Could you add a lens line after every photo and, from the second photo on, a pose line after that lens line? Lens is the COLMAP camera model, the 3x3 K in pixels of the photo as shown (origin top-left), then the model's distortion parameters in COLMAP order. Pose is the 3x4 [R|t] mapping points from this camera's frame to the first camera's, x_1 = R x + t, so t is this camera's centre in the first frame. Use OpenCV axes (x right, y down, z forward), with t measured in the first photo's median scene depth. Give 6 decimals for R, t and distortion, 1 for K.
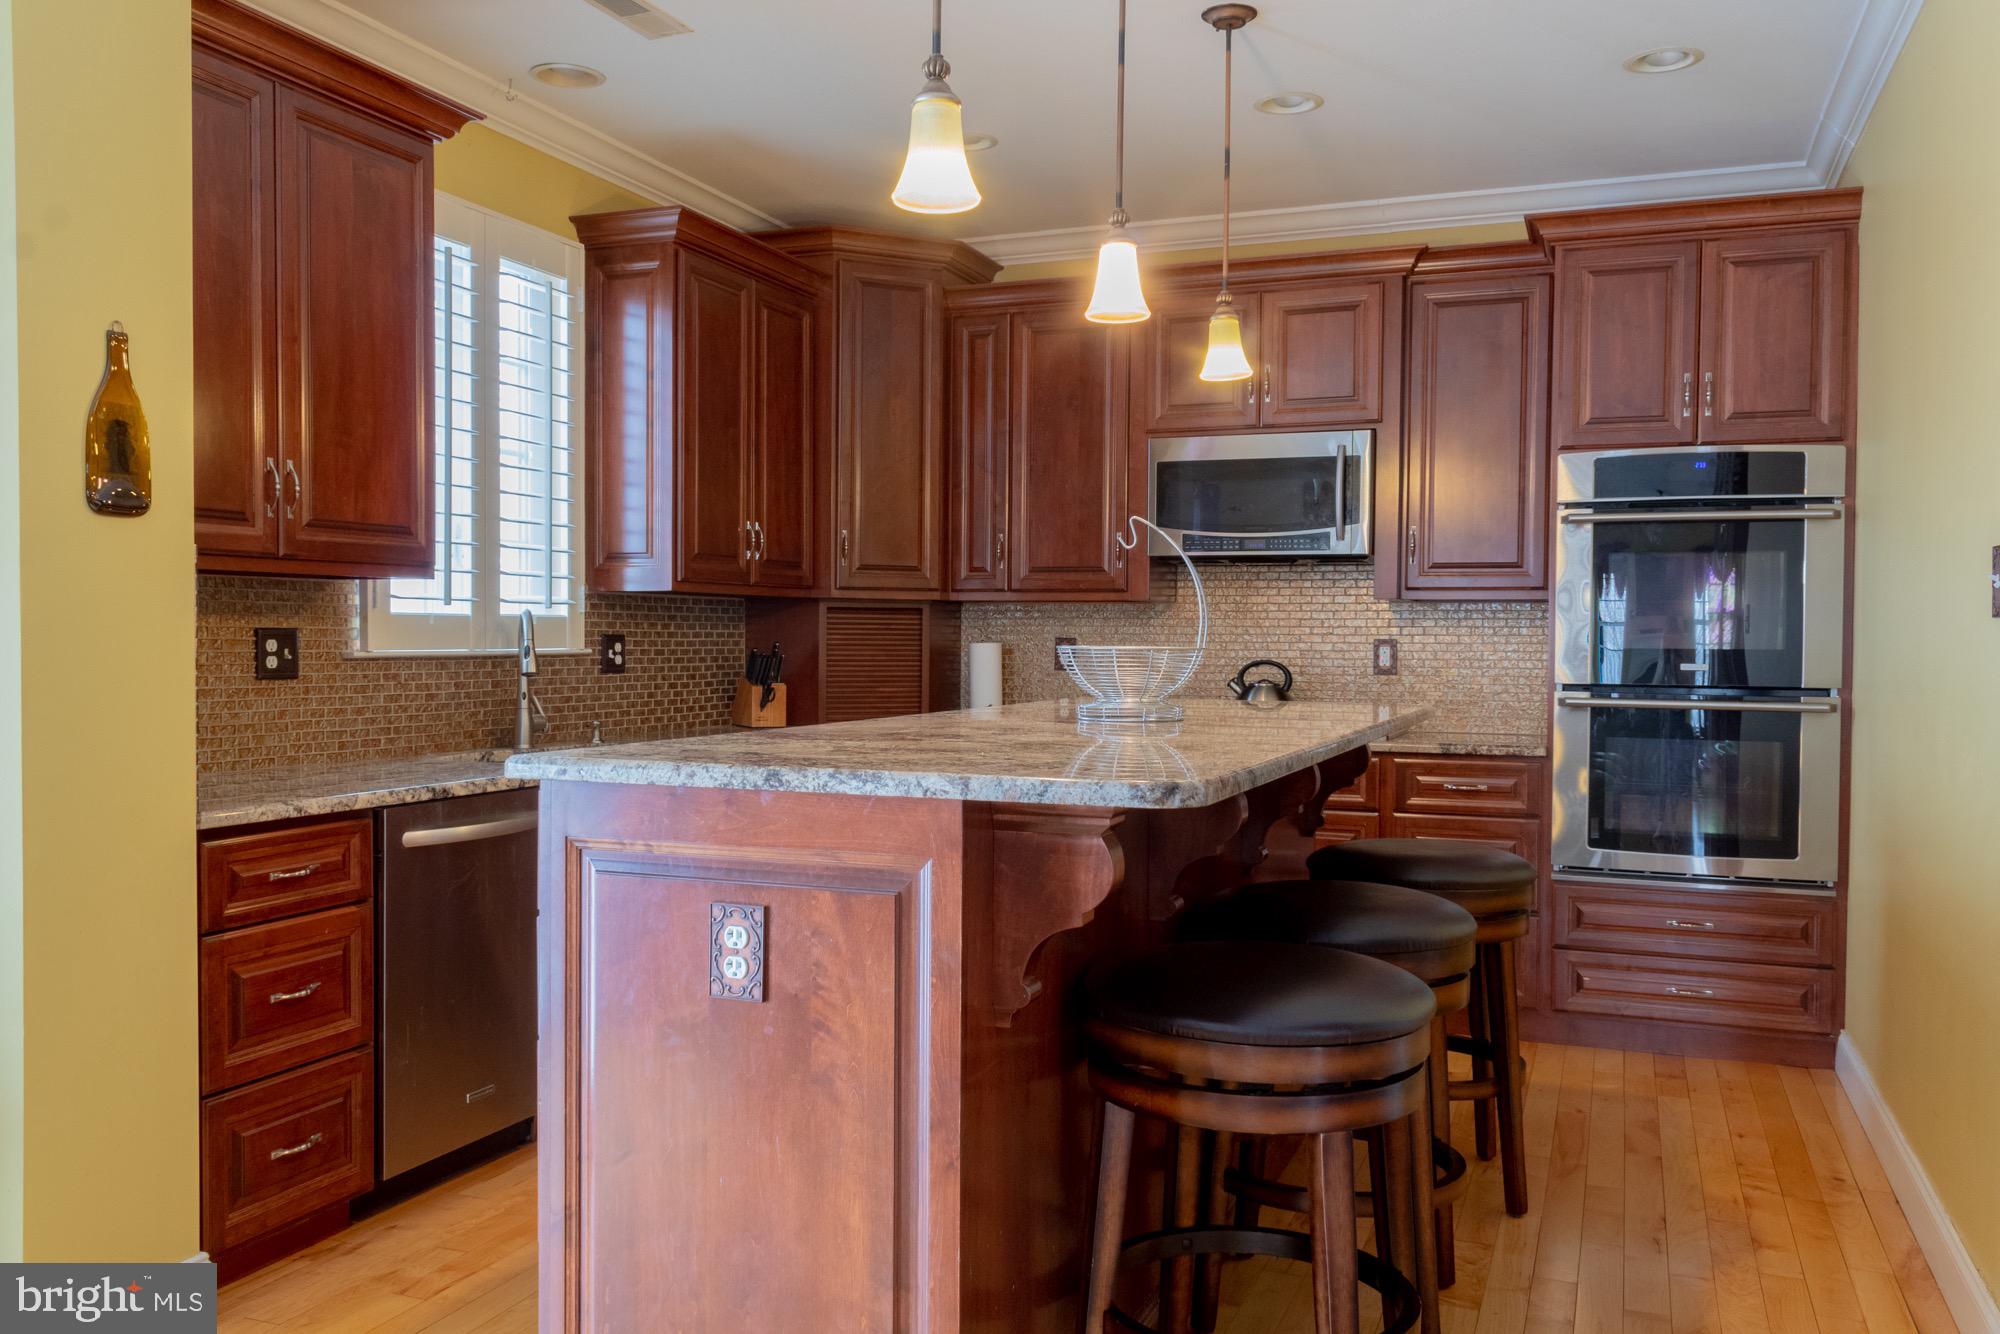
lens RADIAL K [[1639.7, 0, 977.9], [0, 1639.7, 672.7], [0, 0, 1]] dist [0.033197, -0.029752]
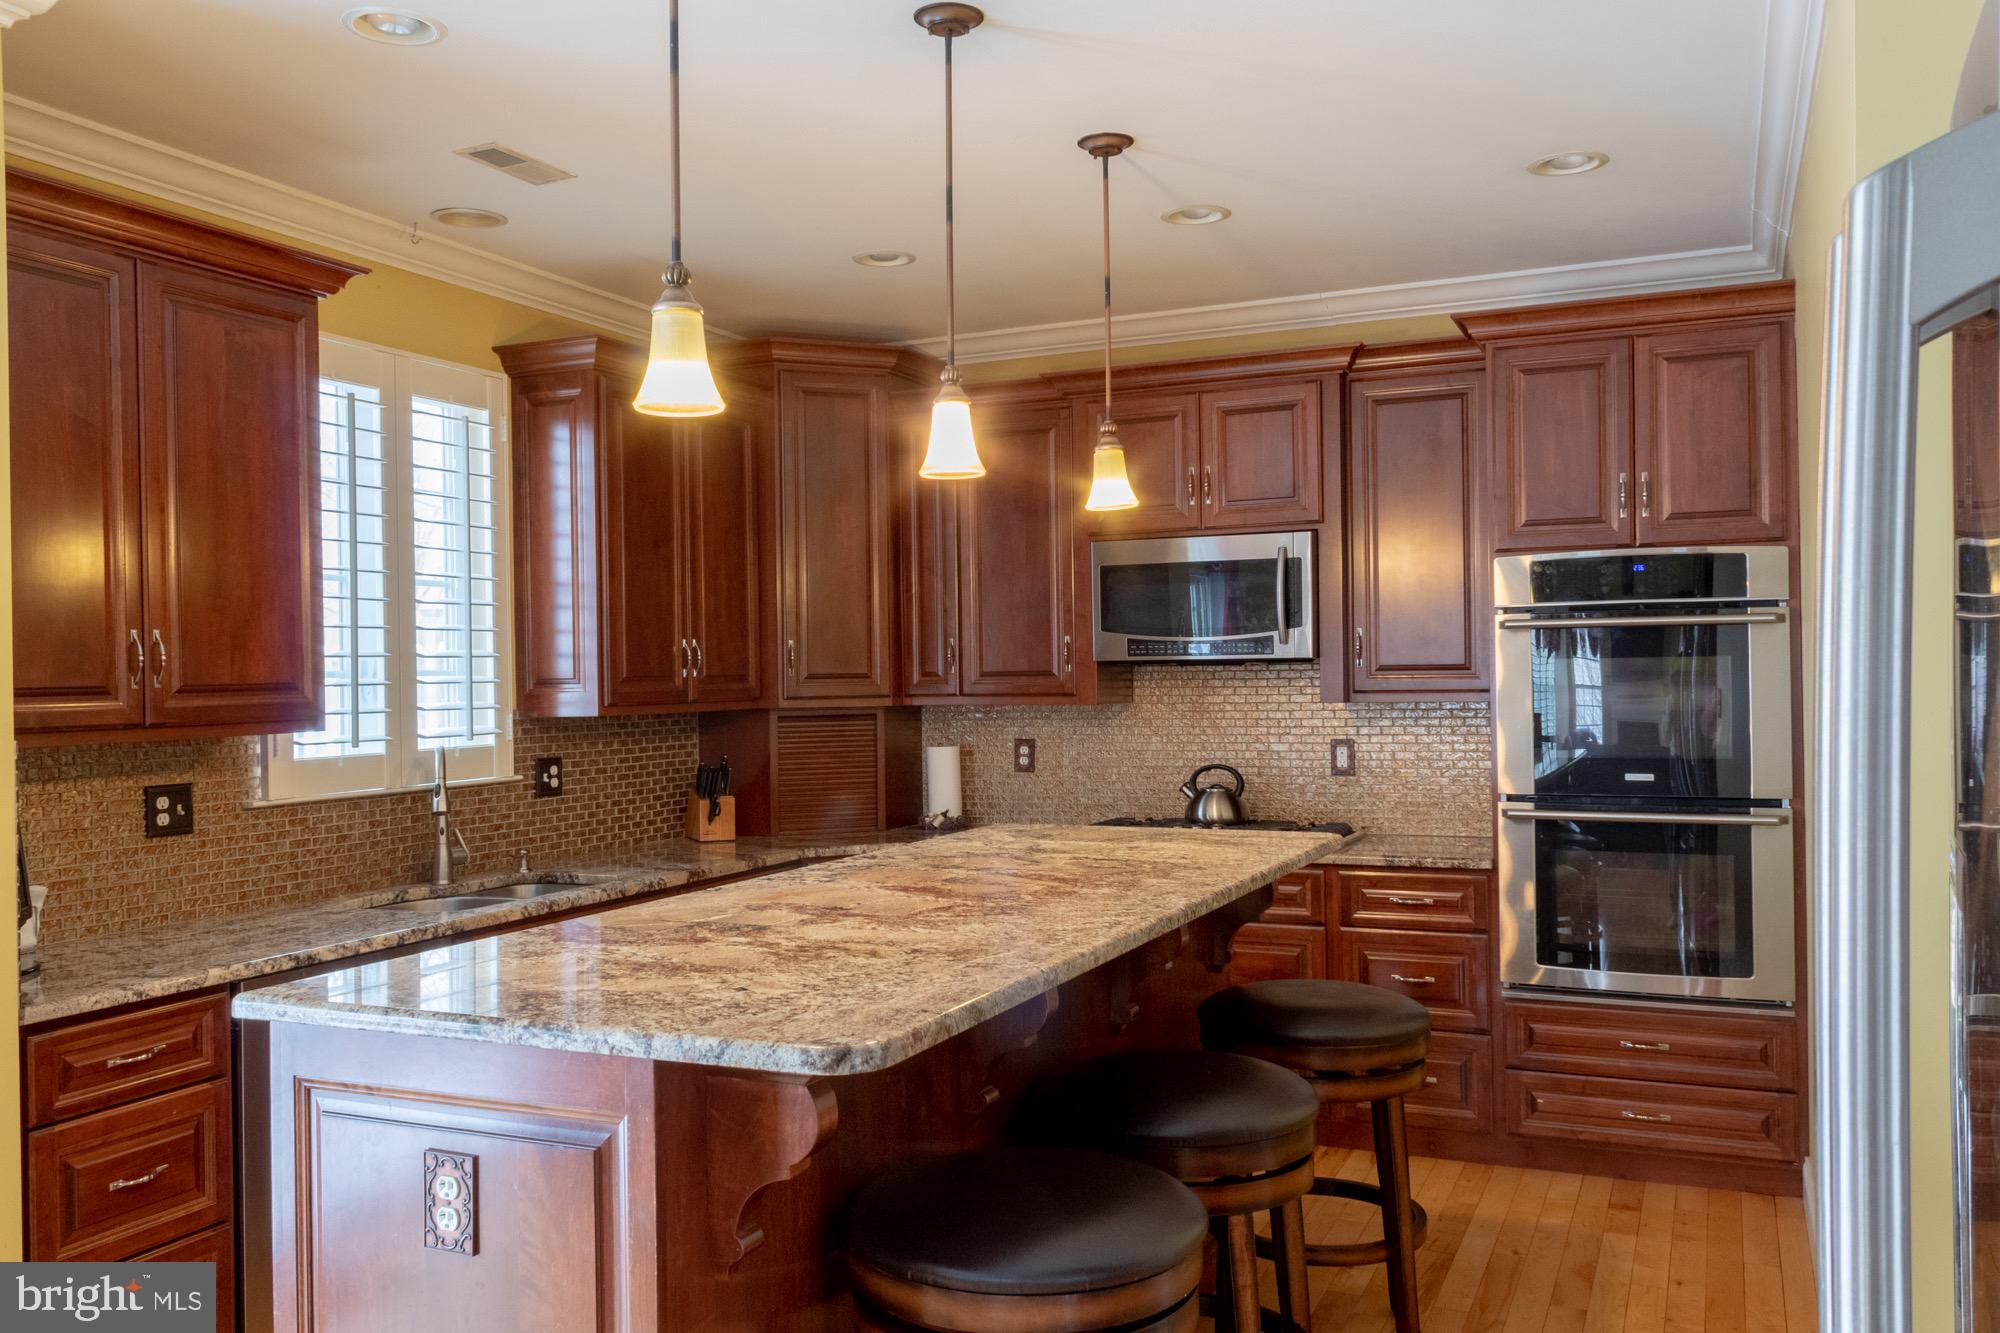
lens RADIAL K [[1639.7, 0, 953.7], [0, 1639.7, 685.6], [0, 0, 1]] dist [0.033197, -0.029752]
pose [[0.998284, -0.022669, -0.053995, 0.090148], [0.021551, 0.999543, -0.021199, -0.046421], [0.054451, 0.019999, 0.998316, 0.015809]]
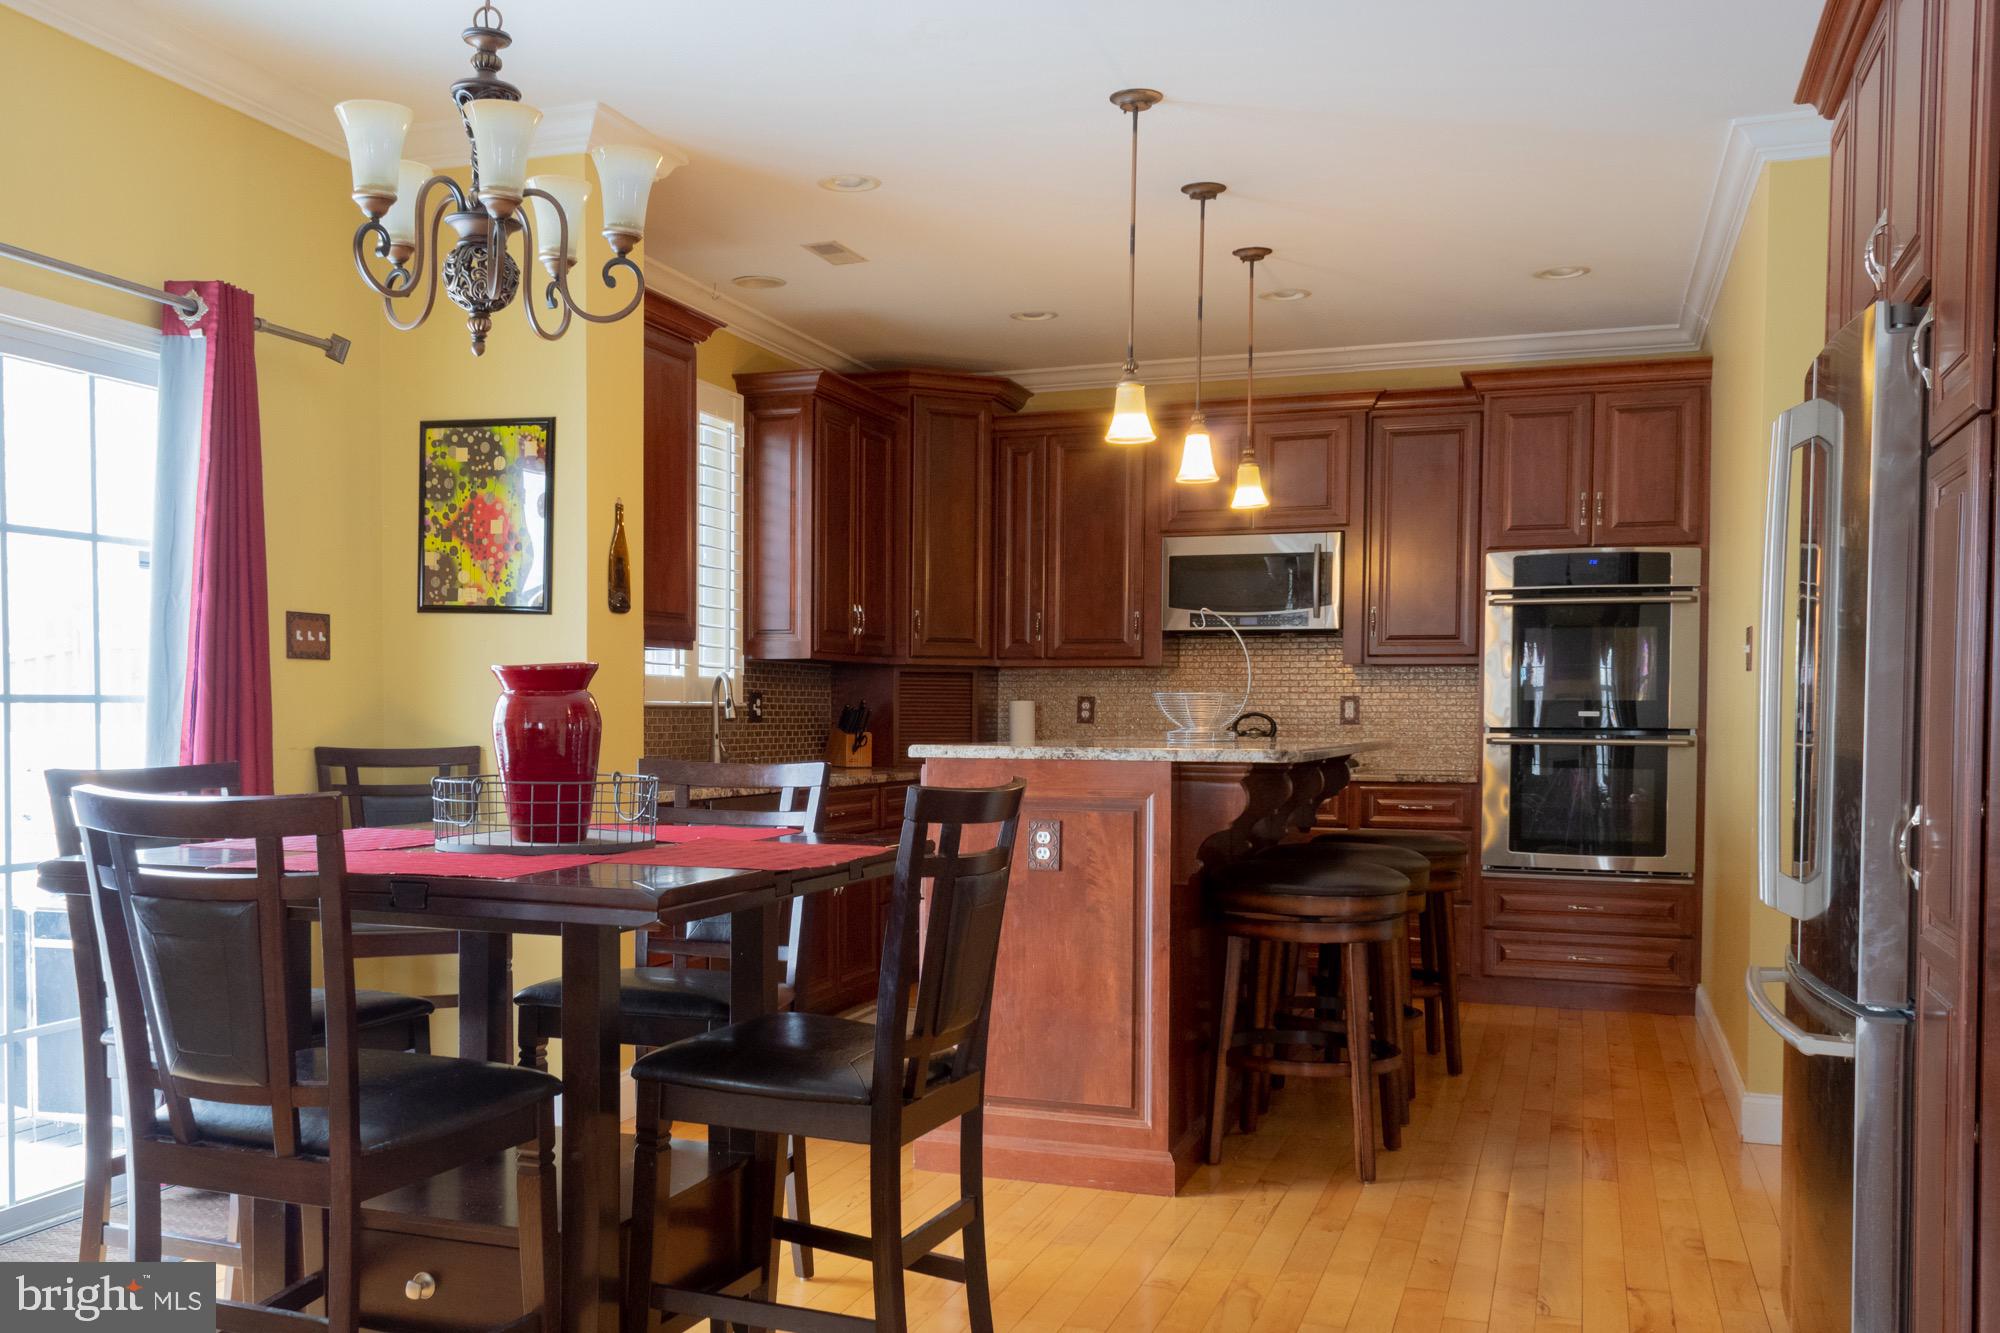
lens RADIAL K [[1762.7, 0, 865.9], [0, 1762.7, 758.4], [0, 0, 1]] dist [0.043224, -0.030150]
pose [[0.999984, -0.002304, -0.005131, -0.145806], [0.002331, 0.999984, 0.005148, 0.024548], [0.005119, -0.005160, 0.999974, -0.447420]]
